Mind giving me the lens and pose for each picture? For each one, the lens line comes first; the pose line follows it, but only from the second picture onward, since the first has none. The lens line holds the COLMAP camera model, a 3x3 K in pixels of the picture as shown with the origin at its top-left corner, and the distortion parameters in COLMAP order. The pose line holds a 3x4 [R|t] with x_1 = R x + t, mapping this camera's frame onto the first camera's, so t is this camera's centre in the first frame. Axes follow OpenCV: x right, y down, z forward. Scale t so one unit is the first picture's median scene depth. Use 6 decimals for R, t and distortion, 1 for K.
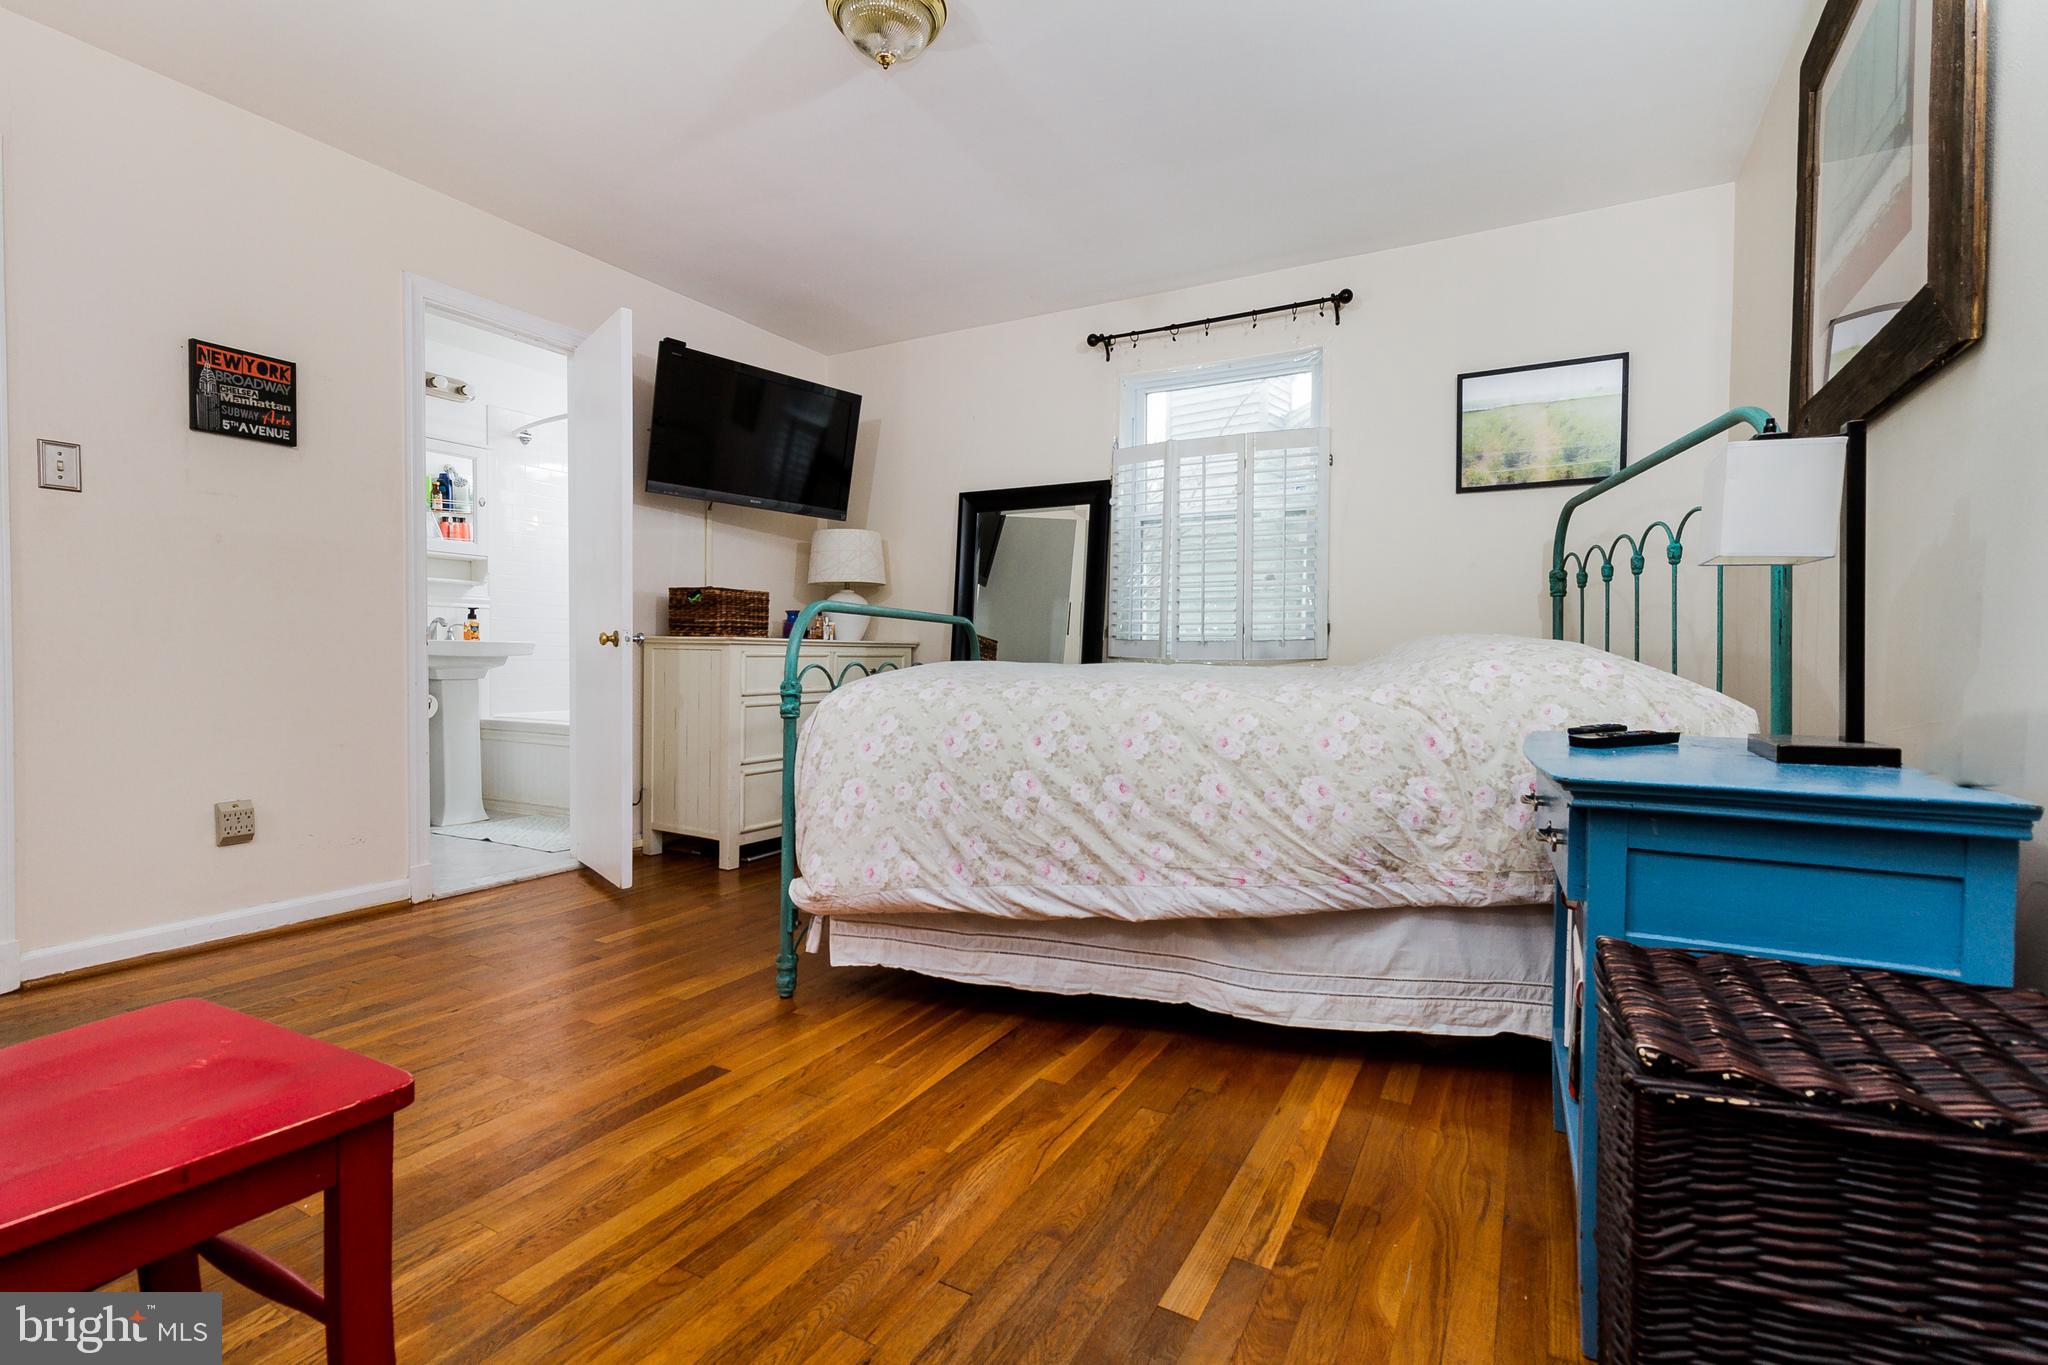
lens RADIAL K [[936.2, 0, 1025.0], [0, 936.2, 674.8], [0, 0, 1]] dist [0.001242, 0.000076]
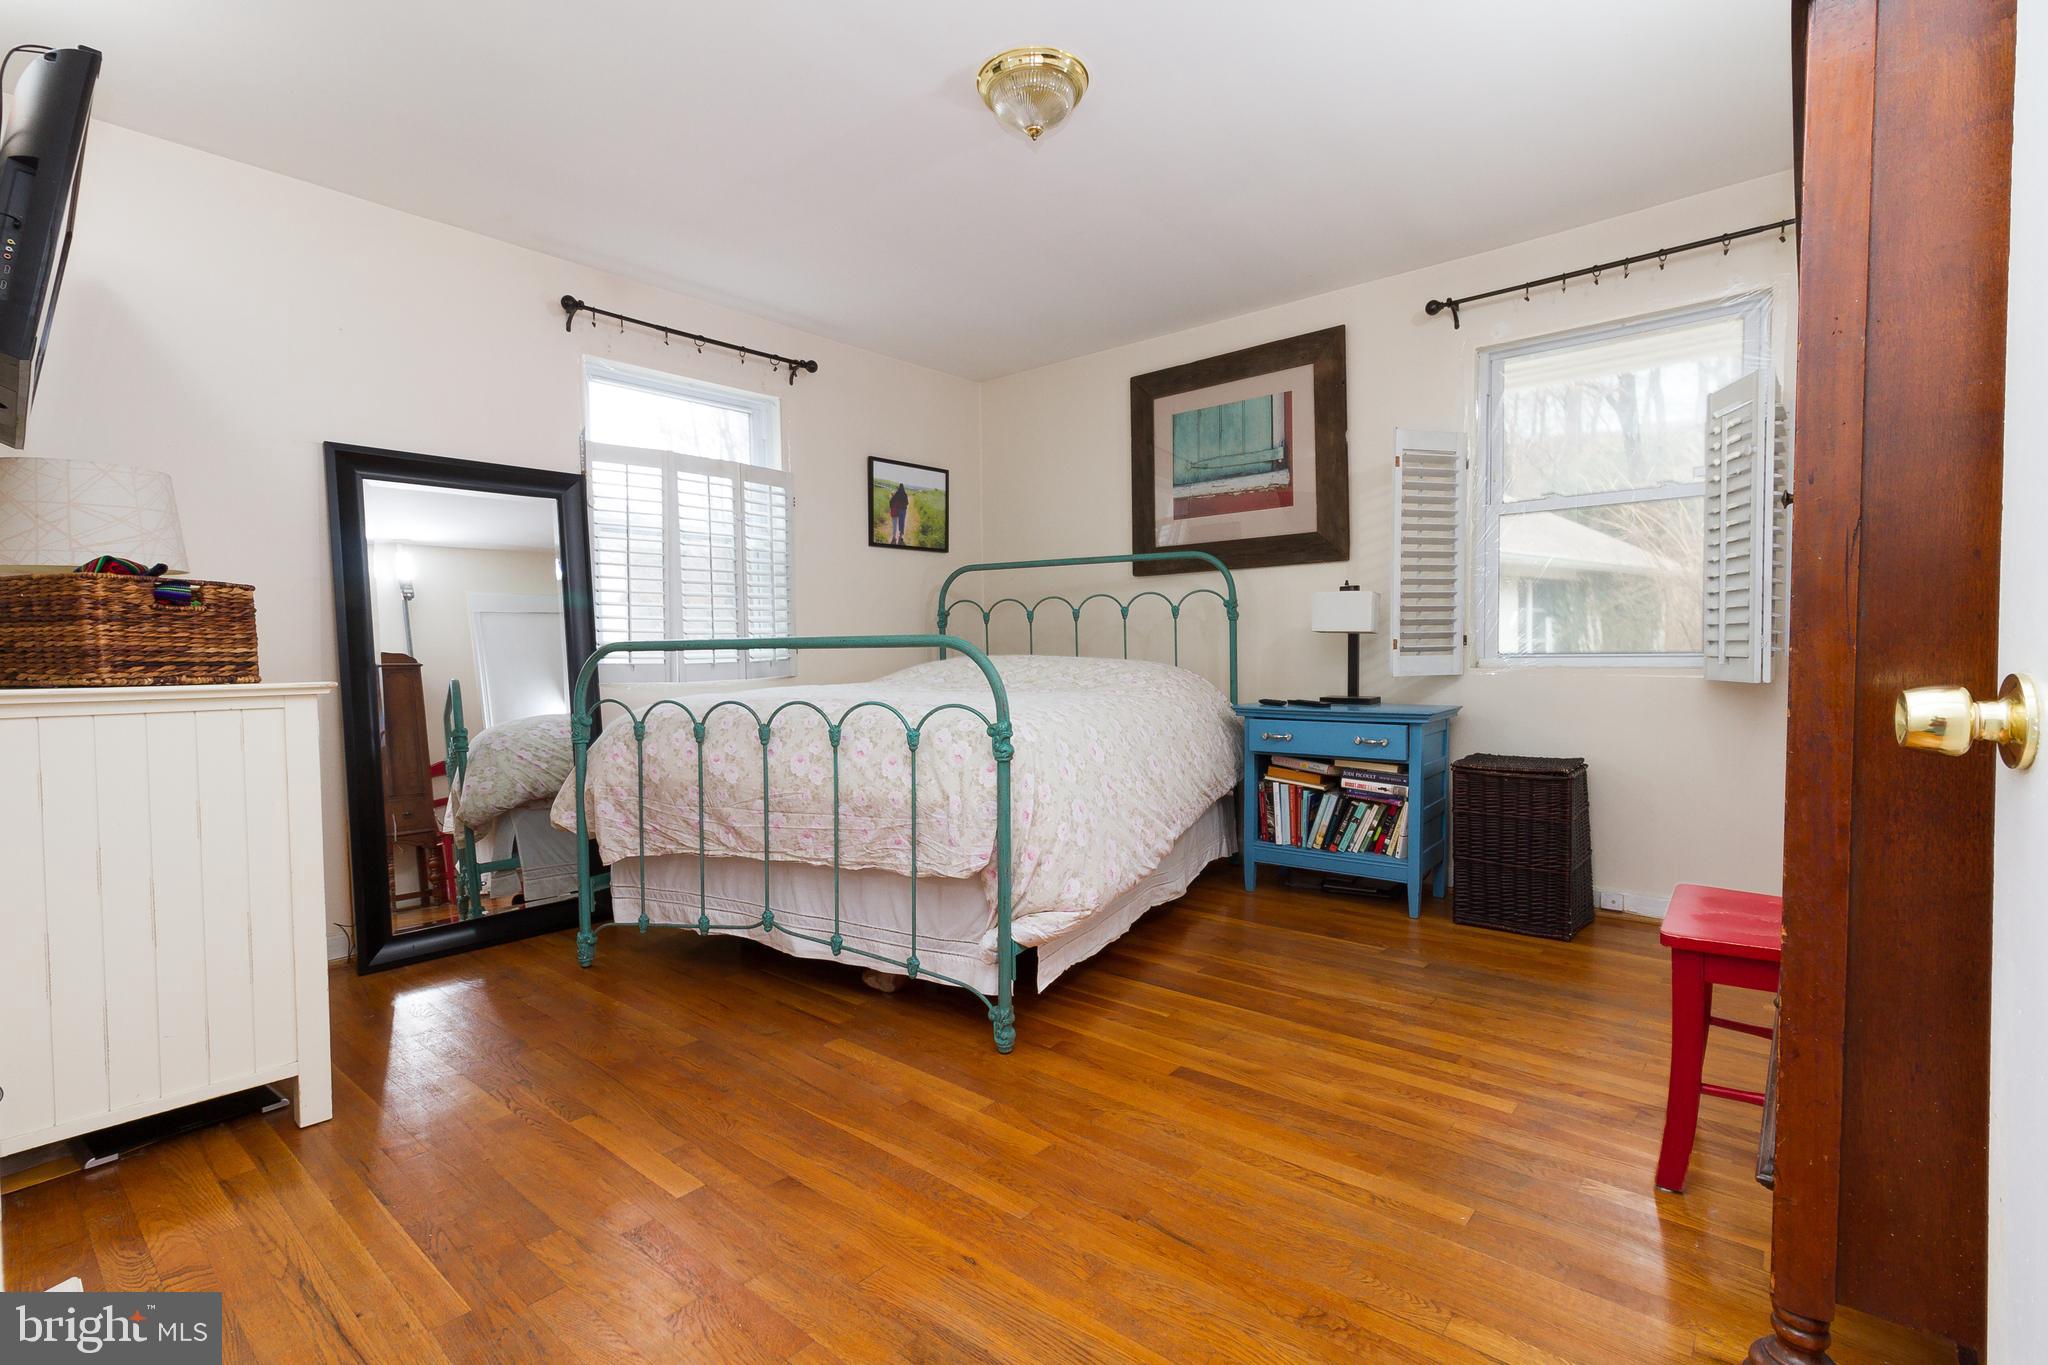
lens RADIAL K [[936.2, 0, 1028.4], [0, 936.2, 678.2], [0, 0, 1]] dist [0.001242, 0.000076]
pose [[0.195611, -0.044719, 0.979661, -1.183401], [0.039941, 0.998494, 0.037604, -0.071924], [-0.979868, 0.031772, 0.197103, 0.787792]]
